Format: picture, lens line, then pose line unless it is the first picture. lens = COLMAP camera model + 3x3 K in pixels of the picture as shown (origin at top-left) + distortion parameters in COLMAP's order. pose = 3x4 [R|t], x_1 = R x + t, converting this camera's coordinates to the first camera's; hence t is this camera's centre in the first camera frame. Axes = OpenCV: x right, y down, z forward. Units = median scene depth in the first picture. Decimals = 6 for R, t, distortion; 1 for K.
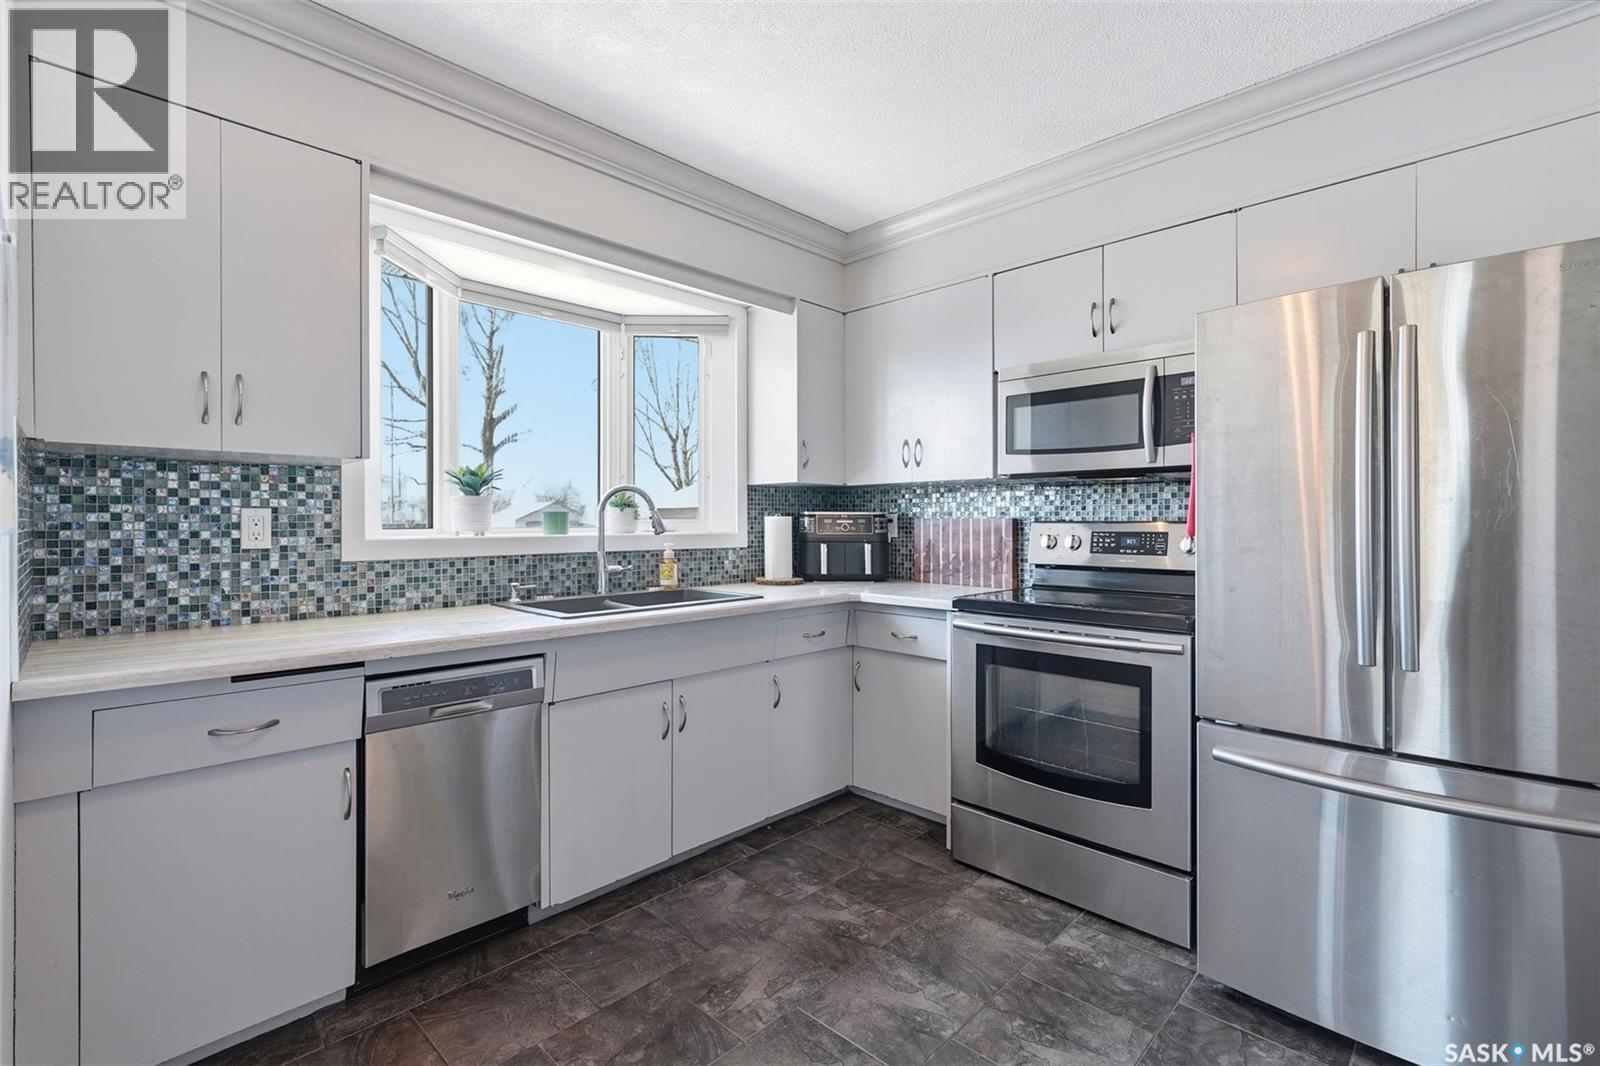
lens RADIAL K [[710.5, 0, 799.8], [0, 710.5, 526.6], [0, 0, 1]] dist [-0.001817, 0.000397]
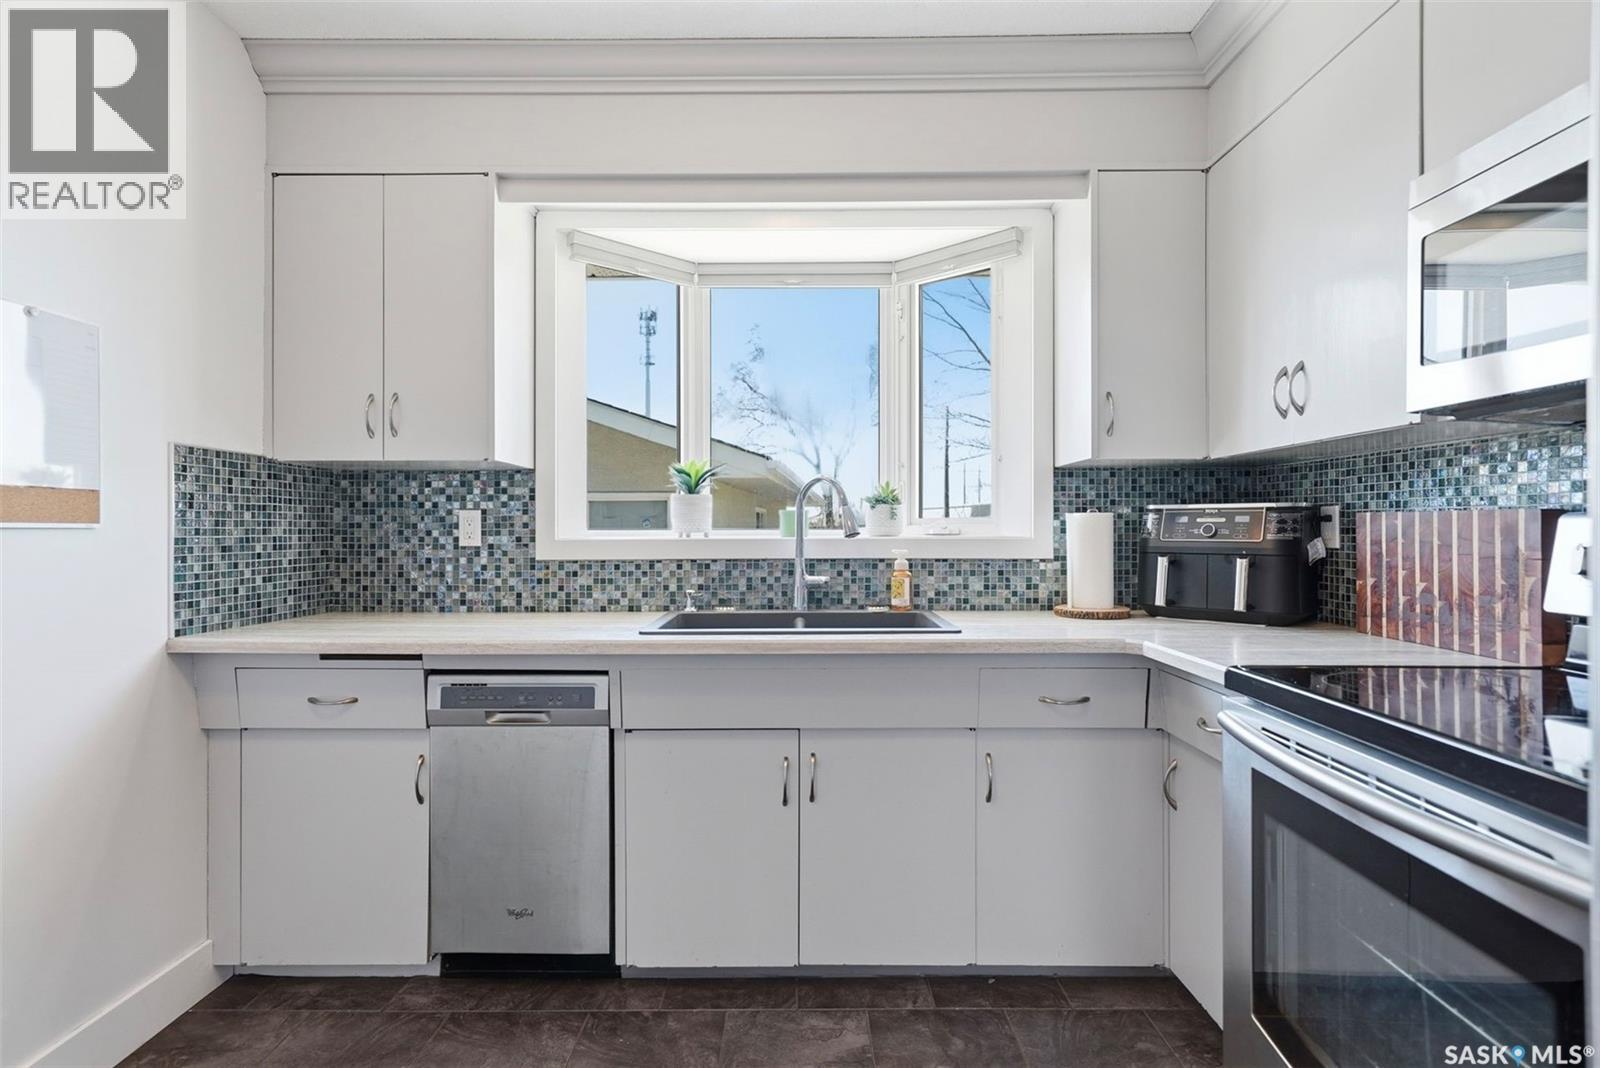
lens RADIAL K [[801.6, 0, 801.0], [0, 801.6, 530.3], [0, 0, 1]] dist [0.005560, 0.000052]
pose [[0.700435, 0.000690, -0.713716, 0.402777], [-0.003447, 0.999991, -0.002415, 0.005798], [0.713708, 0.004152, 0.700431, 0.379363]]
